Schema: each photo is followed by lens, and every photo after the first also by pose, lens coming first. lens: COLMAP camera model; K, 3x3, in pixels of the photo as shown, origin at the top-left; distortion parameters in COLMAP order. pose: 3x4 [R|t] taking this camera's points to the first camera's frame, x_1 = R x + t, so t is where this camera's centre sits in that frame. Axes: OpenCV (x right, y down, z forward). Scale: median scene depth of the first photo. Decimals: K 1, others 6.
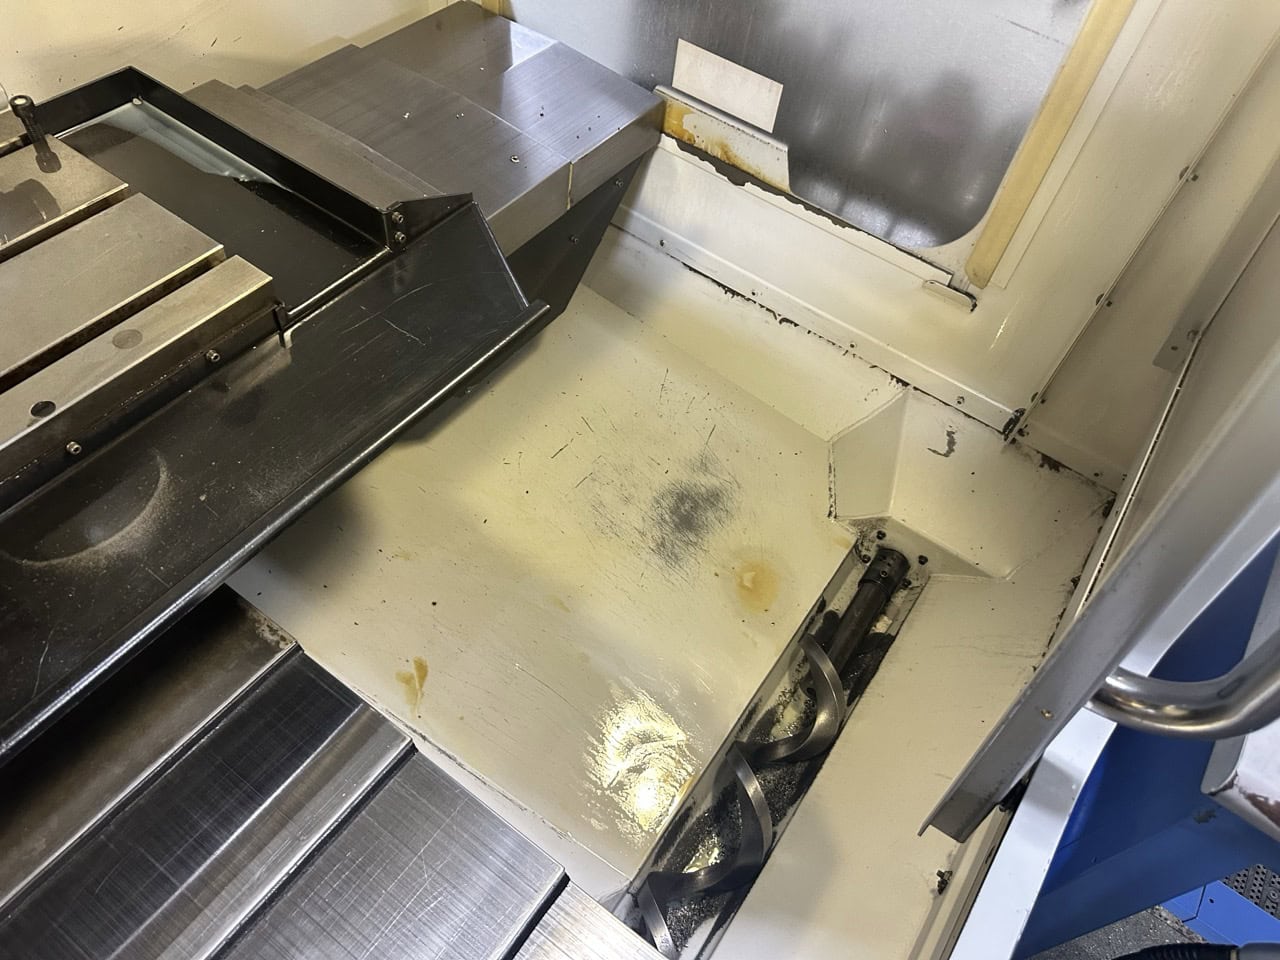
lens RADIAL K [[947.9, 0, 640.0], [0, 947.9, 480.0], [0, 0, 1]] dist [0.187886, 0.000584]
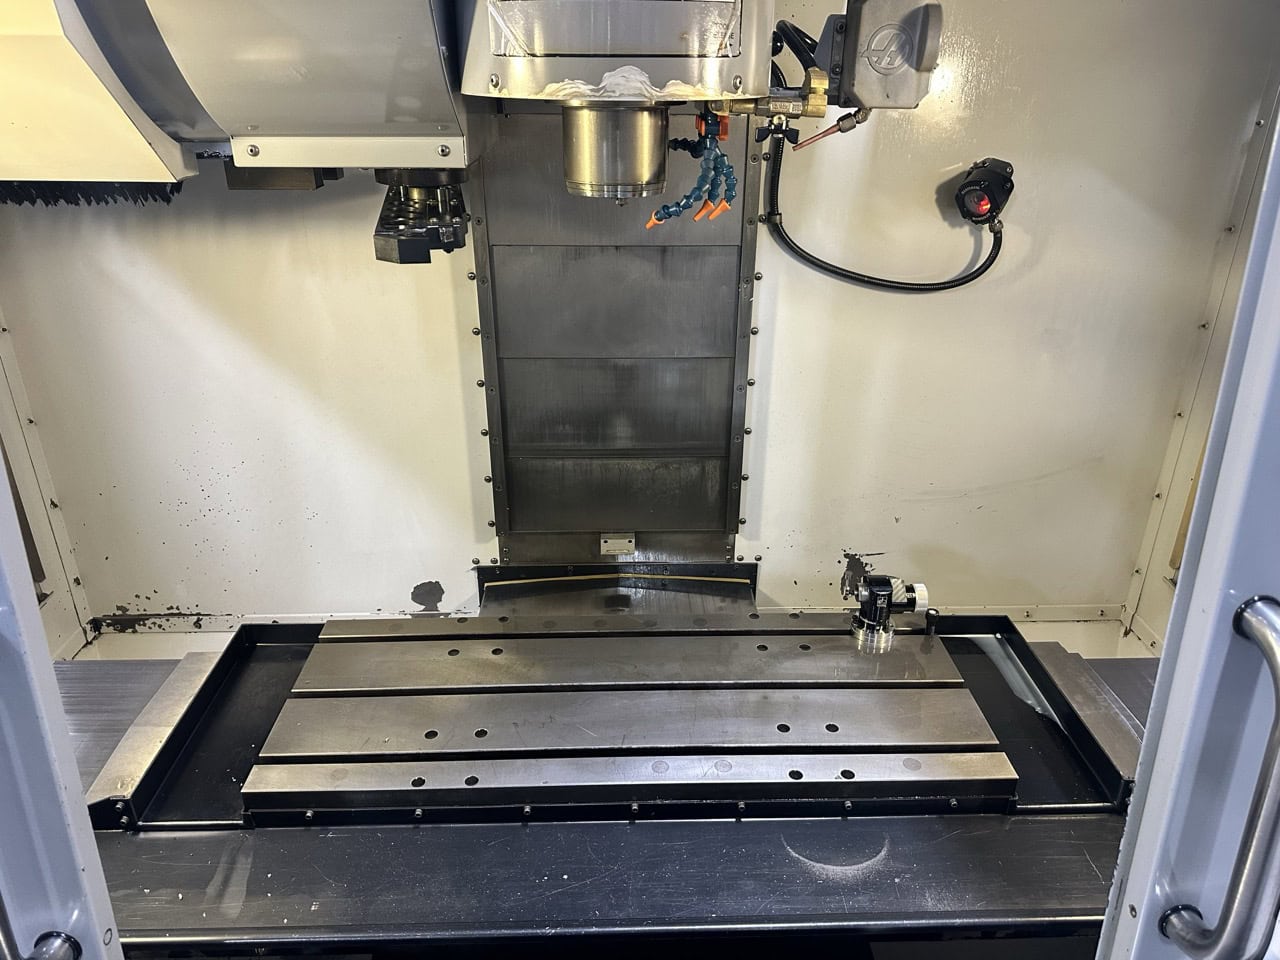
lens RADIAL K [[907.4, 0, 640.0], [0, 907.4, 480.0], [0, 0, 1]] dist [0.123592, -0.187297]
pose [[0.622548, 0.294862, -0.724908, 0.081637], [-0.615900, 0.756077, -0.221392, 0.070987], [0.482806, 0.584297, 0.652299, -0.259982]]
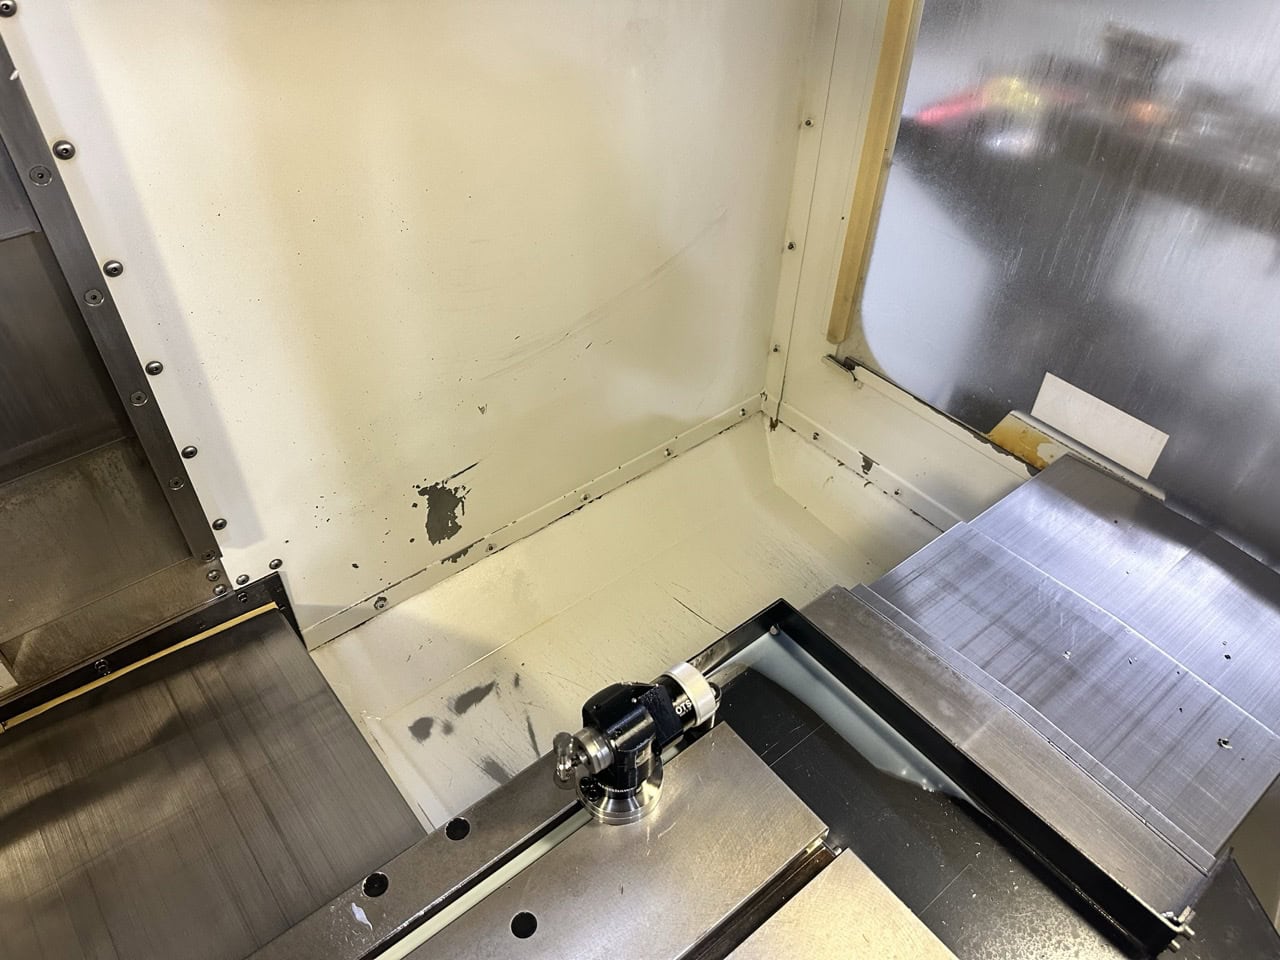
lens RADIAL K [[907.4, 0, 640.0], [0, 907.4, 480.0], [0, 0, 1]] dist [0.123592, -0.187297]
pose [[0.966101, 0.148388, -0.211259, -0.467914], [-0.187814, 0.965426, -0.180771, -0.340072], [0.177131, 0.214320, 0.960568, 0.228005]]
